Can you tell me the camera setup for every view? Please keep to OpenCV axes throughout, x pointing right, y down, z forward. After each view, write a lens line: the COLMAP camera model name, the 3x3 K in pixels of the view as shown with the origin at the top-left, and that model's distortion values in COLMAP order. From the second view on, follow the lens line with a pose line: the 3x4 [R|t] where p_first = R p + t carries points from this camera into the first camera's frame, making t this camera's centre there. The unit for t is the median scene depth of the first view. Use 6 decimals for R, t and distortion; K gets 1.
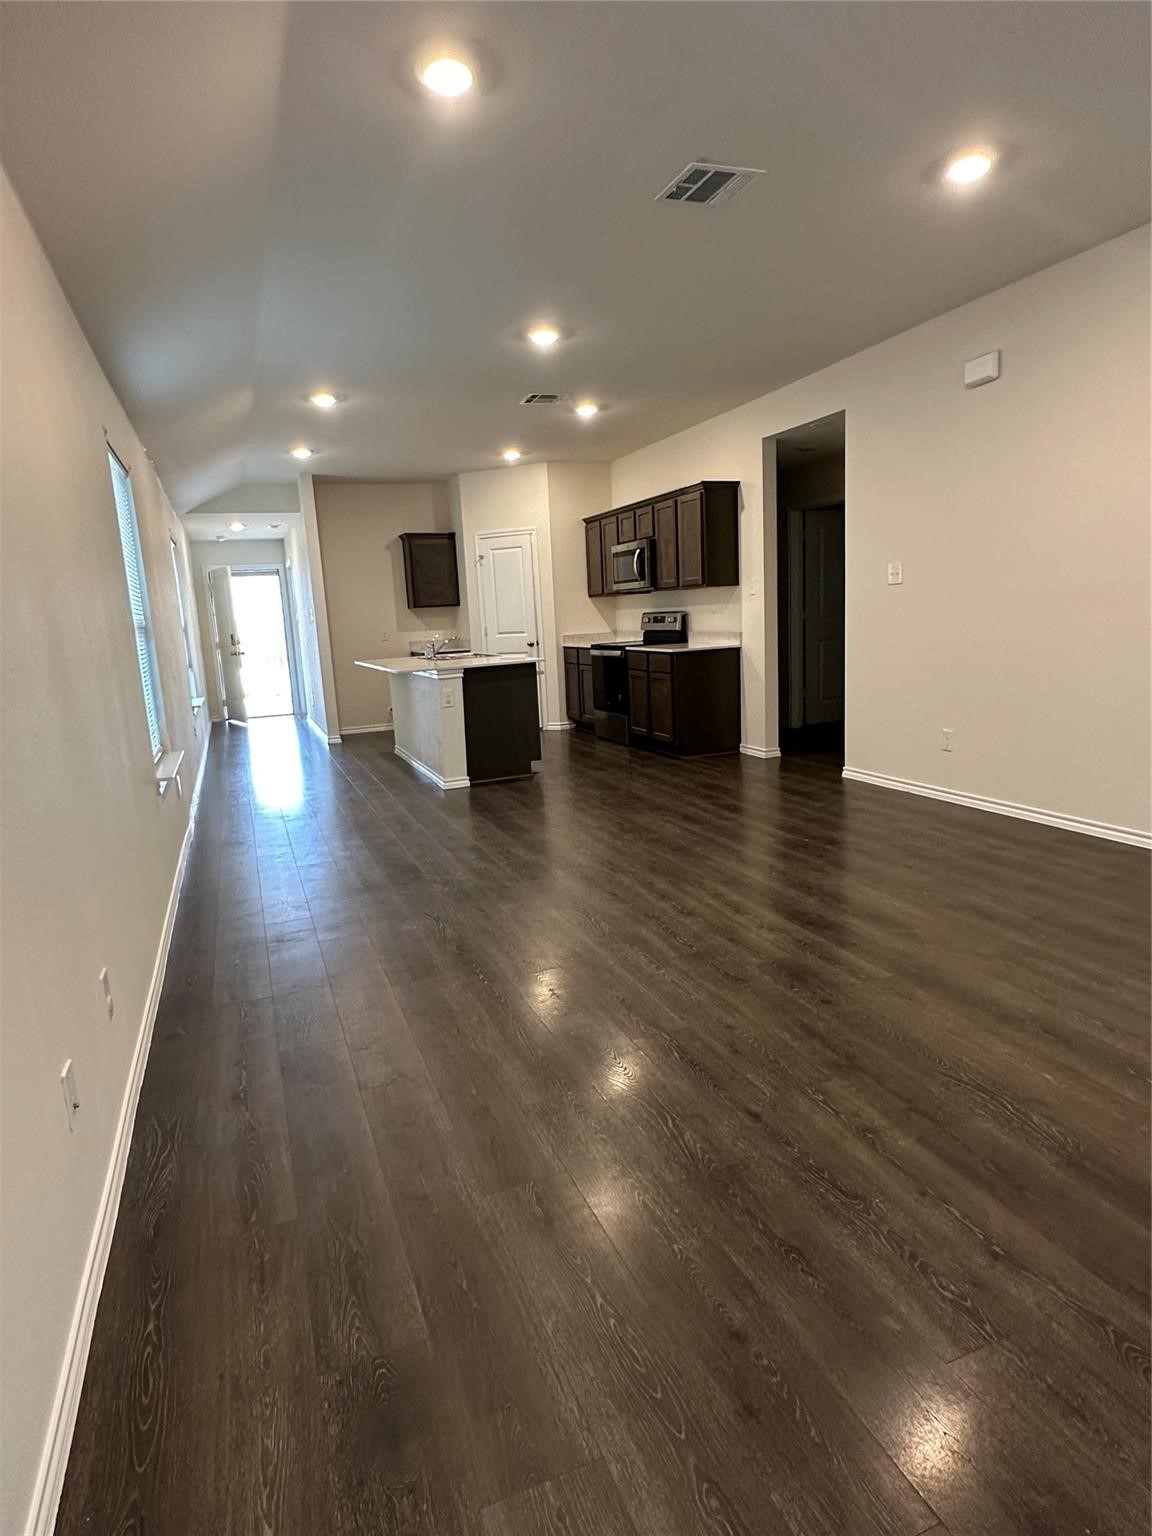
lens RADIAL K [[857.9, 0, 563.7], [0, 857.9, 759.9], [0, 0, 1]] dist [-0.001286, -0.001141]
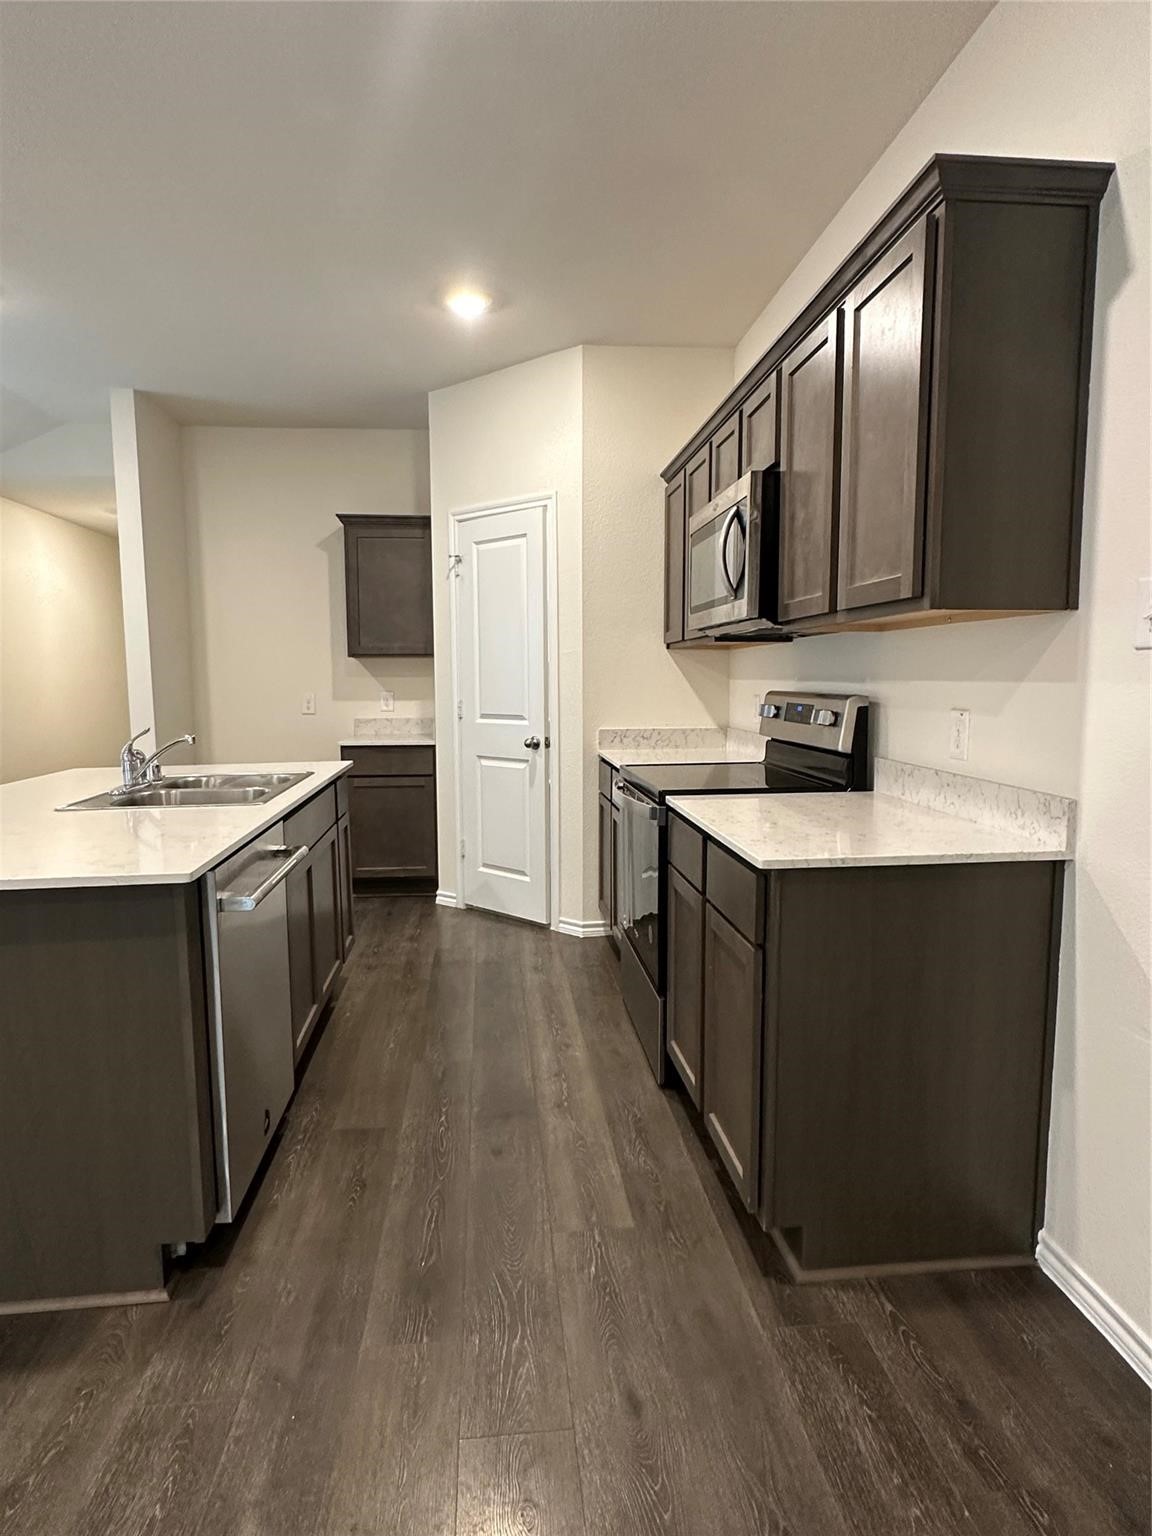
lens RADIAL K [[857.9, 0, 563.7], [0, 857.9, 759.9], [0, 0, 1]] dist [-0.001286, -0.001141]
pose [[0.960702, 0.073241, -0.267745, 0.118808], [-0.090706, 0.994443, -0.053437, -0.120659], [0.262343, 0.075623, 0.962007, 0.654748]]
